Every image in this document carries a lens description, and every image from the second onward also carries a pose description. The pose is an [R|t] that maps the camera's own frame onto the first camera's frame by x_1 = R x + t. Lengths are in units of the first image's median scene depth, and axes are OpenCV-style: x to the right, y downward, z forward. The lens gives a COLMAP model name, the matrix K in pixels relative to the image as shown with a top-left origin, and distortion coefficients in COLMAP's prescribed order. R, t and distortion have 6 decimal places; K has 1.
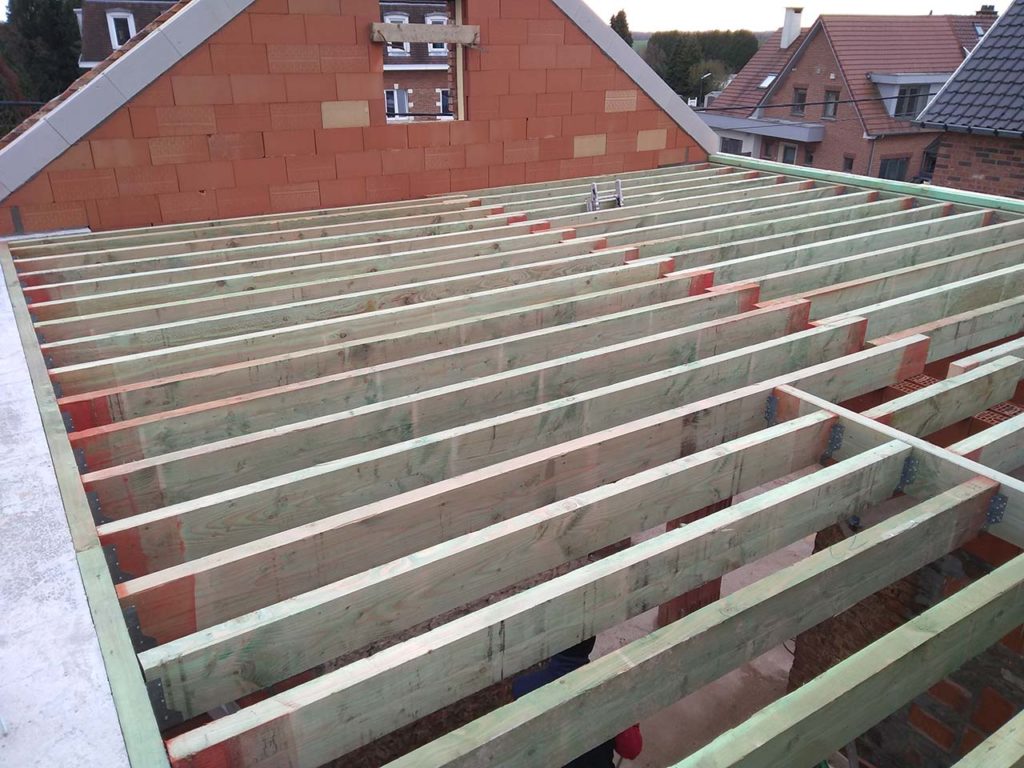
lens RADIAL K [[792.6, 0, 512.0], [0, 792.6, 384.0], [0, 0, 1]] dist [0.080372, -0.086491]
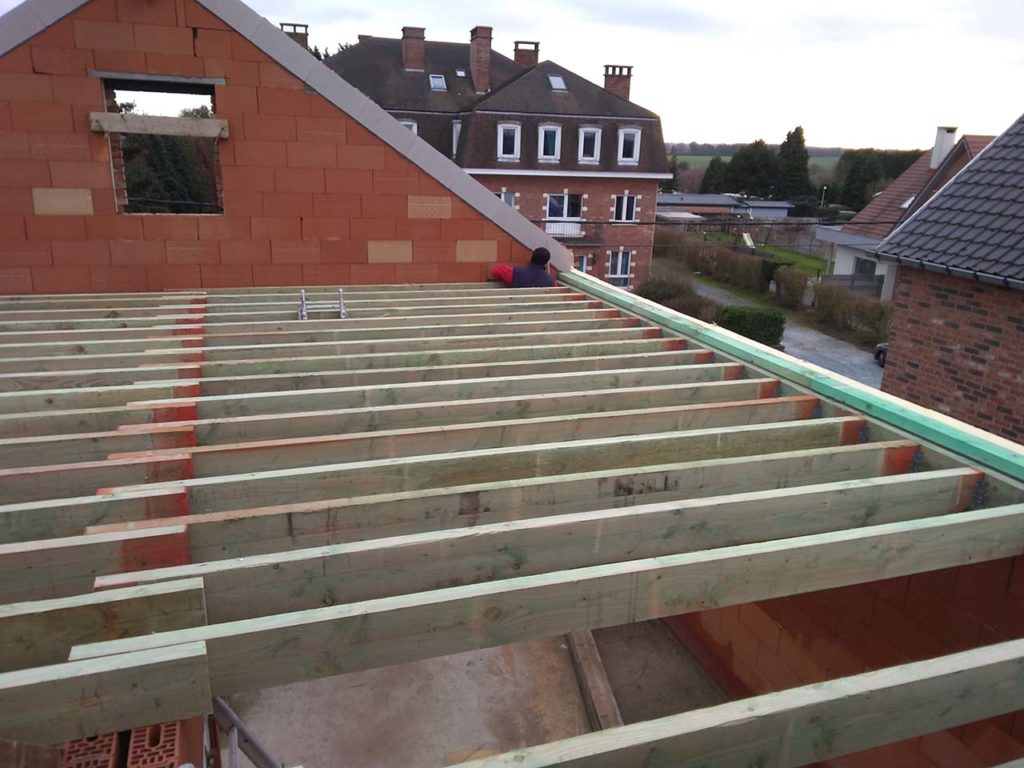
lens RADIAL K [[792.6, 0, 512.0], [0, 792.6, 384.0], [0, 0, 1]] dist [0.080372, -0.086491]
pose [[0.970558, 0.099256, -0.219464, 0.350839], [-0.124817, 0.986520, -0.105823, -0.054794], [0.206003, 0.130100, 0.969864, 0.128562]]
